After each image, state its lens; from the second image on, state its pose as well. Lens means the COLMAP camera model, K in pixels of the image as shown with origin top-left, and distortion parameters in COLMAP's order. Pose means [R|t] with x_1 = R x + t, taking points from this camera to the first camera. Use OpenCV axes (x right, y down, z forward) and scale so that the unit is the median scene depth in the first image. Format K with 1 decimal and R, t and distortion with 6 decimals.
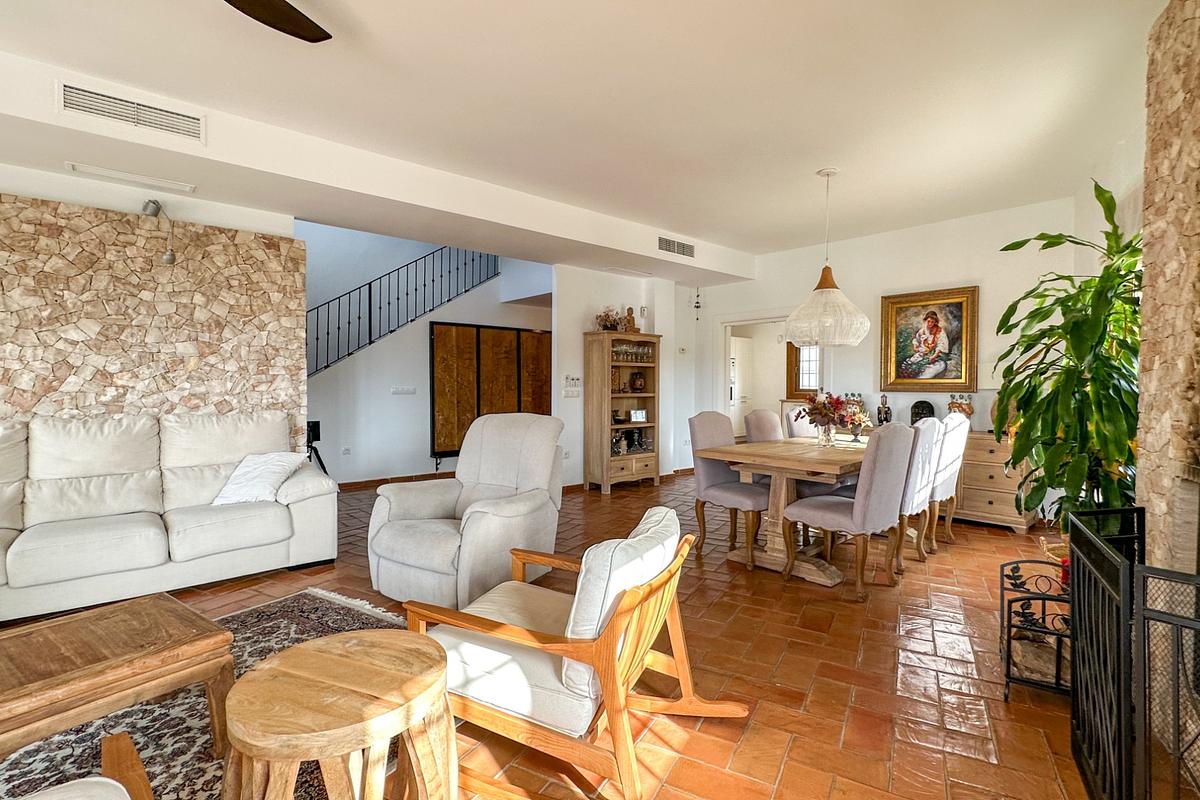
lens RADIAL K [[568.2, 0, 600.3], [0, 568.2, 397.9], [0, 0, 1]] dist [0.000726, 0.000942]
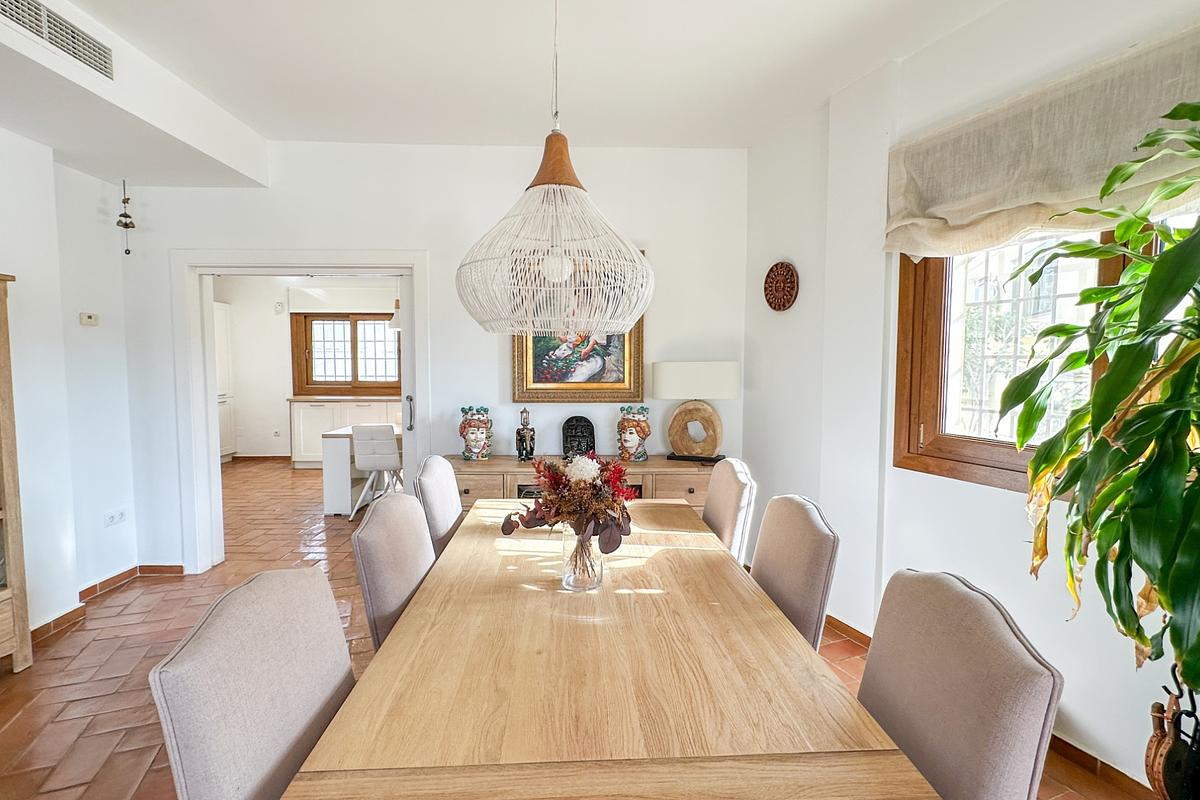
lens RADIAL K [[568.2, 0, 600.3], [0, 568.2, 397.9], [0, 0, 1]] dist [0.000726, 0.000942]
pose [[0.642928, -0.051944, 0.764163, 0.071802], [0.019228, 0.998478, 0.051694, -0.044788], [-0.765685, -0.018542, 0.642948, 0.496438]]
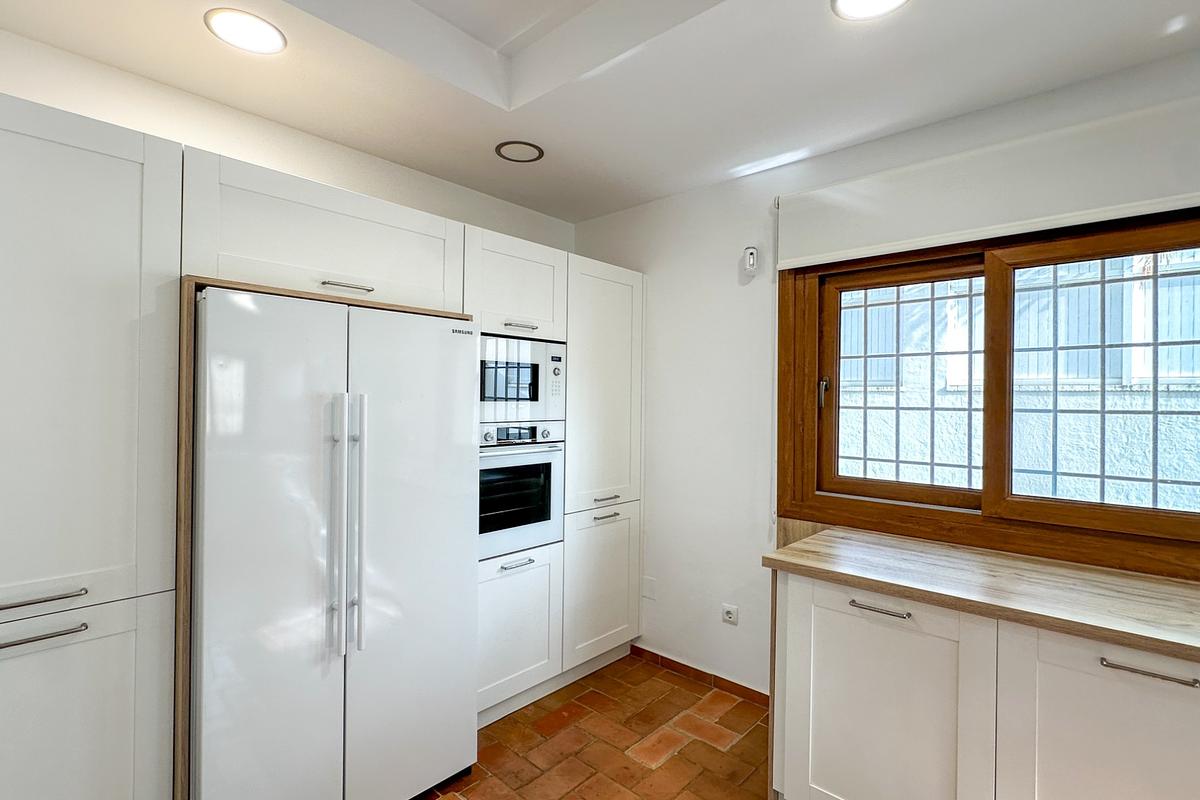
lens RADIAL K [[568.2, 0, 600.3], [0, 568.2, 397.9], [0, 0, 1]] dist [0.000726, 0.000942]
pose [[0.994454, 0.008535, 0.104827, 0.423691], [-0.005608, 0.999587, -0.028184, -0.073923], [-0.105024, 0.027440, 0.994091, 1.426106]]
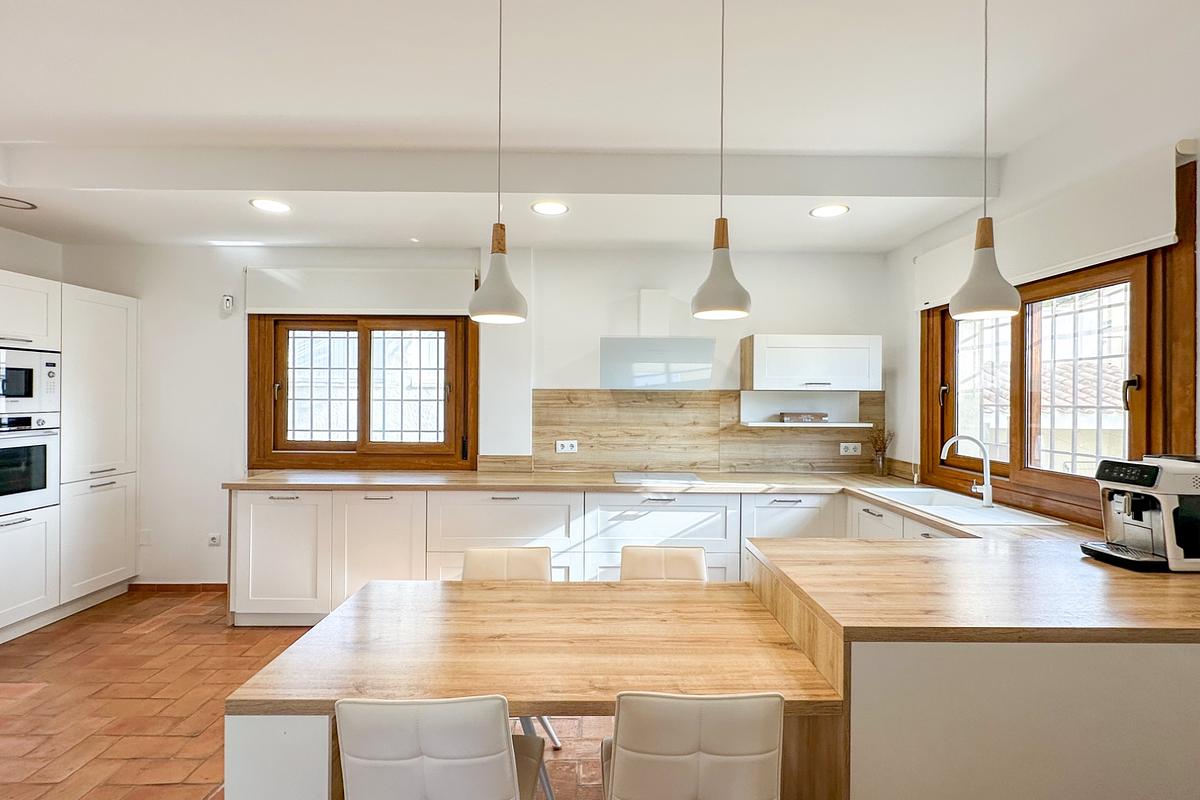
lens RADIAL K [[568.2, 0, 600.3], [0, 568.2, 397.9], [0, 0, 1]] dist [0.000726, 0.000942]
pose [[0.659401, -0.000960, 0.751790, 0.370338], [0.014048, 0.999840, -0.011045, -0.068848], [-0.751660, 0.017844, 0.659310, 1.077613]]
